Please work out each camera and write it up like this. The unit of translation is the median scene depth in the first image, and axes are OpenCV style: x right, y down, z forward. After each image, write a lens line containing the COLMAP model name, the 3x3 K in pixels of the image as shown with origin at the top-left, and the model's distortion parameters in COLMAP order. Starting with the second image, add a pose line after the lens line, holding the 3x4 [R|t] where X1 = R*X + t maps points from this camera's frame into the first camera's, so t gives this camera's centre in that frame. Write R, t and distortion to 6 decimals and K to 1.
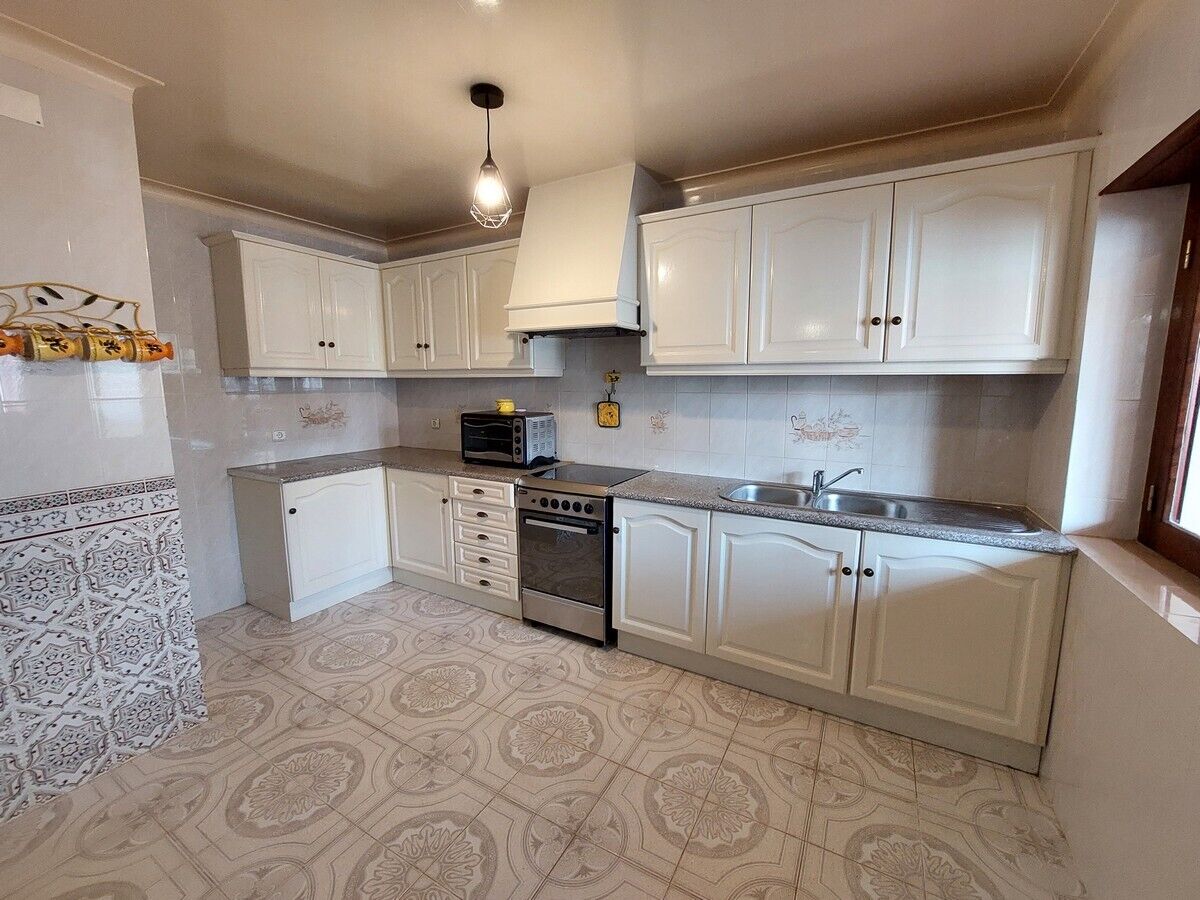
lens RADIAL K [[484.2, 0, 605.1], [0, 484.2, 449.5], [0, 0, 1]] dist [-0.024229, 0.002982]
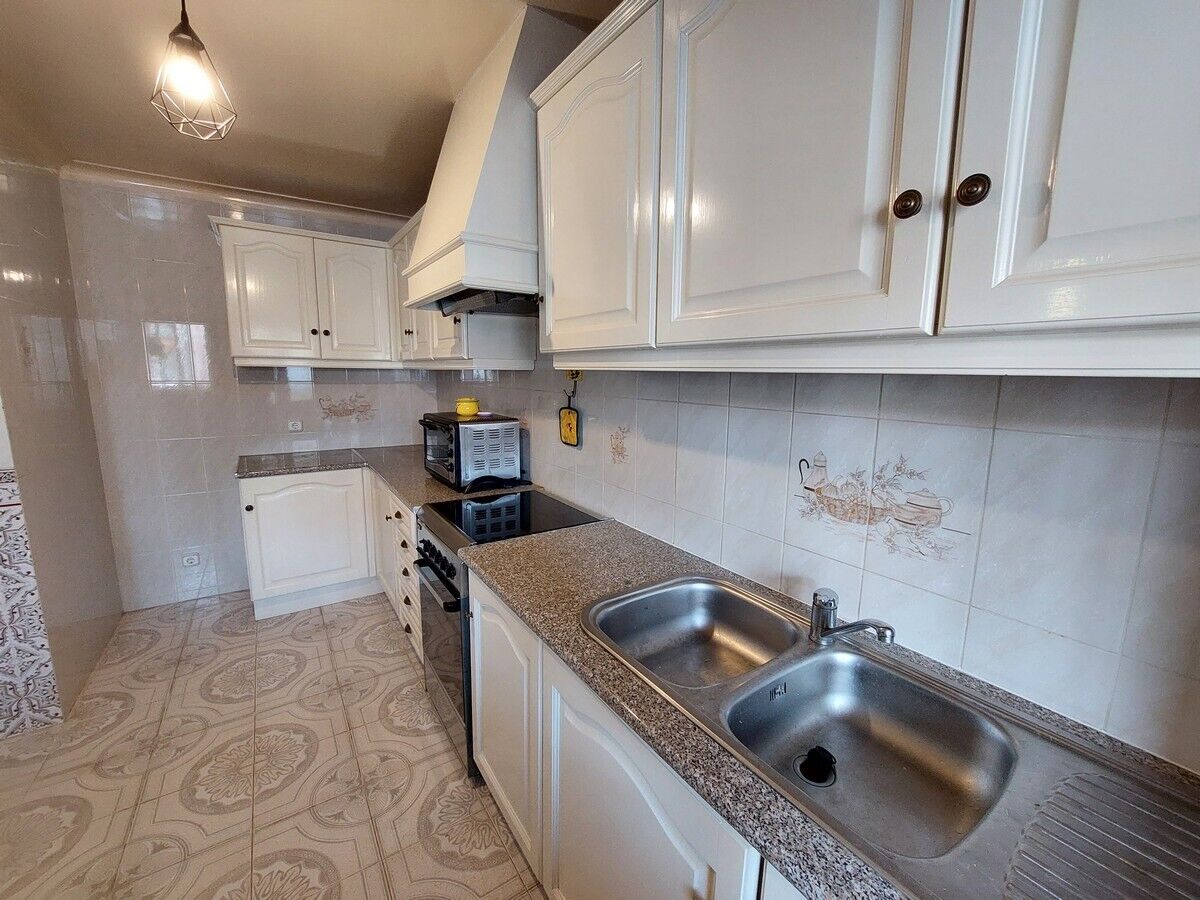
lens RADIAL K [[484.2, 0, 603.6], [0, 484.2, 447.0], [0, 0, 1]] dist [-0.024229, 0.002982]
pose [[0.897908, 0.081217, -0.432627, 0.444458], [-0.076909, 0.996659, 0.027481, -0.084490], [0.433413, 0.008597, 0.901154, 0.524387]]
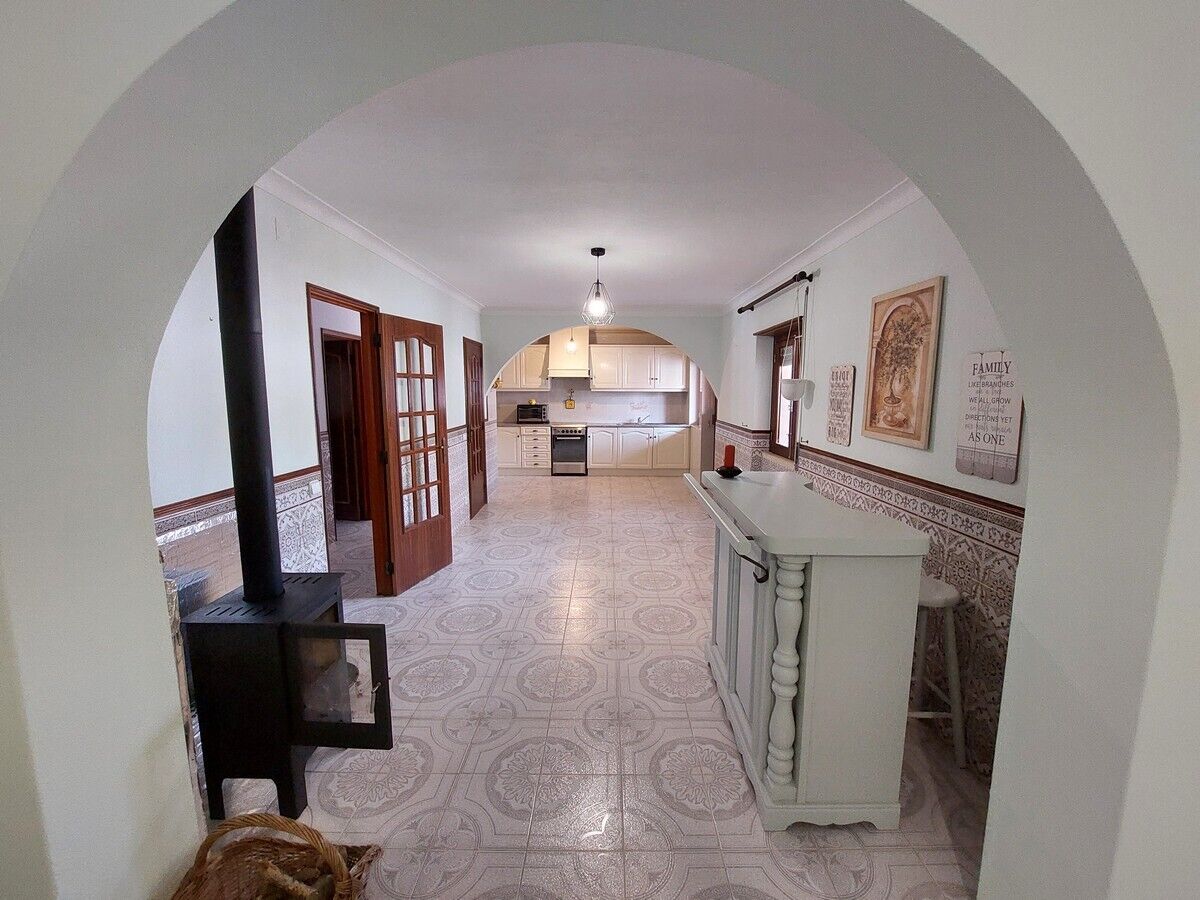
lens RADIAL K [[484.2, 0, 599.6], [0, 484.2, 449.0], [0, 0, 1]] dist [-0.024229, 0.002982]
pose [[0.877939, -0.054344, 0.475678, -1.572066], [0.063750, 0.997959, -0.003649, 0.276126], [-0.474509, 0.033528, 0.879612, -2.069661]]
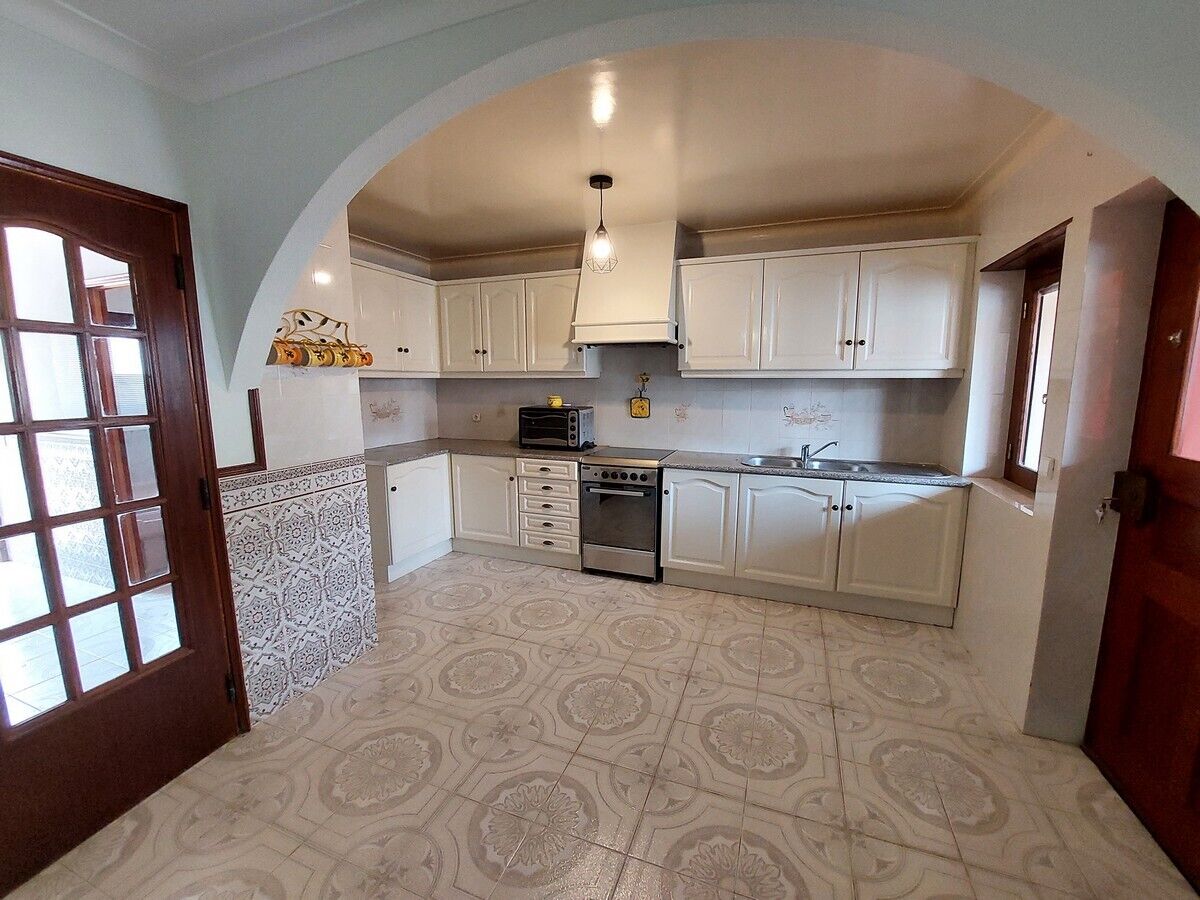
lens RADIAL K [[484.2, 0, 602.4], [0, 484.2, 449.8], [0, 0, 1]] dist [-0.024229, 0.002982]
pose [[0.989719, -0.019868, 0.141636, -0.351547], [0.019264, 0.999799, 0.005637, 0.038572], [-0.141720, -0.002851, 0.989903, -0.321509]]
